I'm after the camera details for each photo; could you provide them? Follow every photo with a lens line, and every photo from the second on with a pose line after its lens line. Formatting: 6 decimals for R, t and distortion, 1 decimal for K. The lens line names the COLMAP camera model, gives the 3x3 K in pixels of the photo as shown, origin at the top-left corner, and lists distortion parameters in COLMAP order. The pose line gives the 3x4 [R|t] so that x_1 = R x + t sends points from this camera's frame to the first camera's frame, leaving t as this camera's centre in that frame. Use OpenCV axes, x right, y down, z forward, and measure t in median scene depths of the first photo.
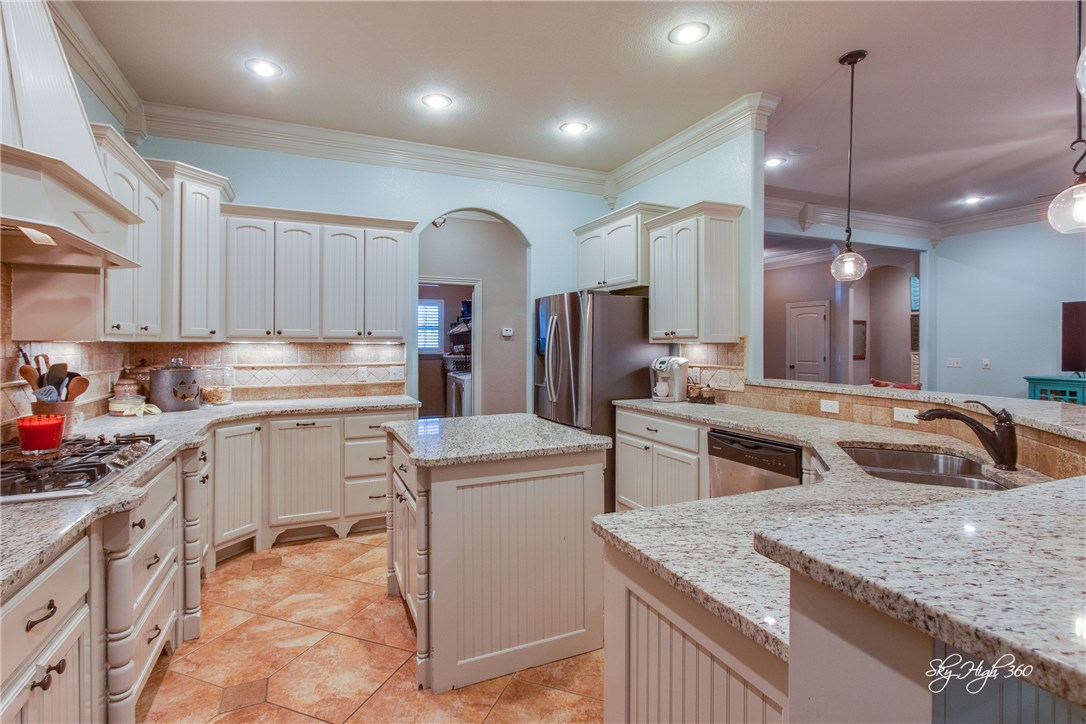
lens RADIAL K [[517.1, 0, 543.6], [0, 517.1, 338.0], [0, 0, 1]] dist [0.000078, 0.000002]
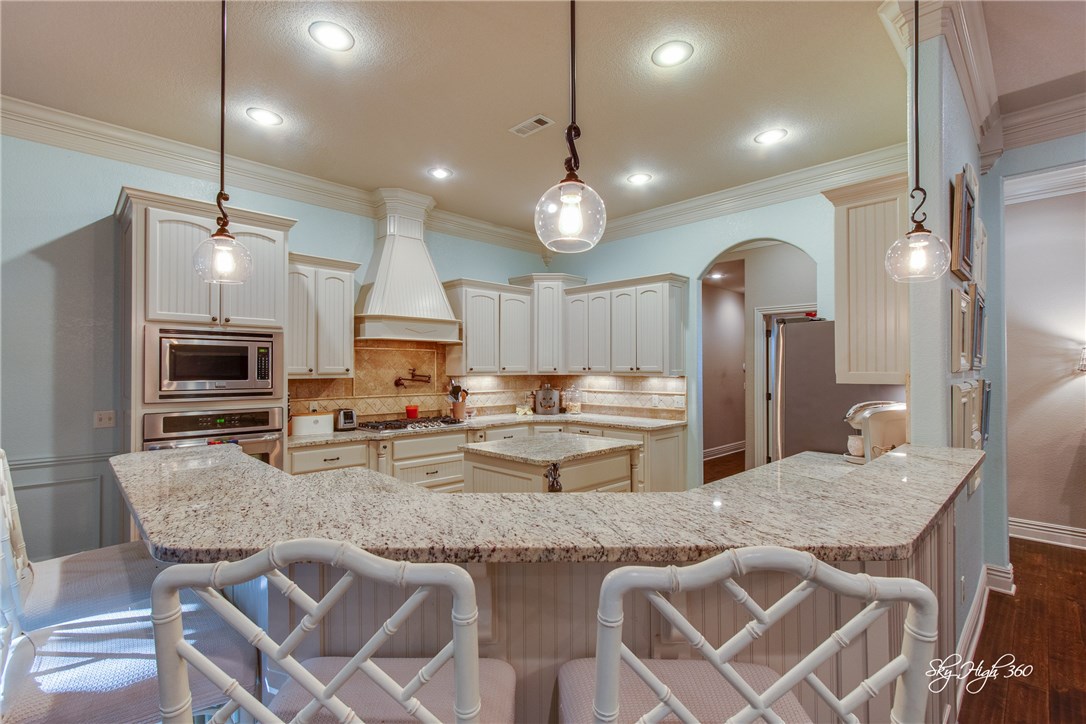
lens RADIAL K [[498.7, 0, 543.0], [0, 498.7, 362.0], [0, 0, 1]] dist [-0.000022, -0.000005]
pose [[0.349366, -0.016900, -0.936834, 0.710396], [0.000652, 0.999841, -0.017794, -0.002648], [0.936986, 0.005606, 0.349322, 0.341881]]
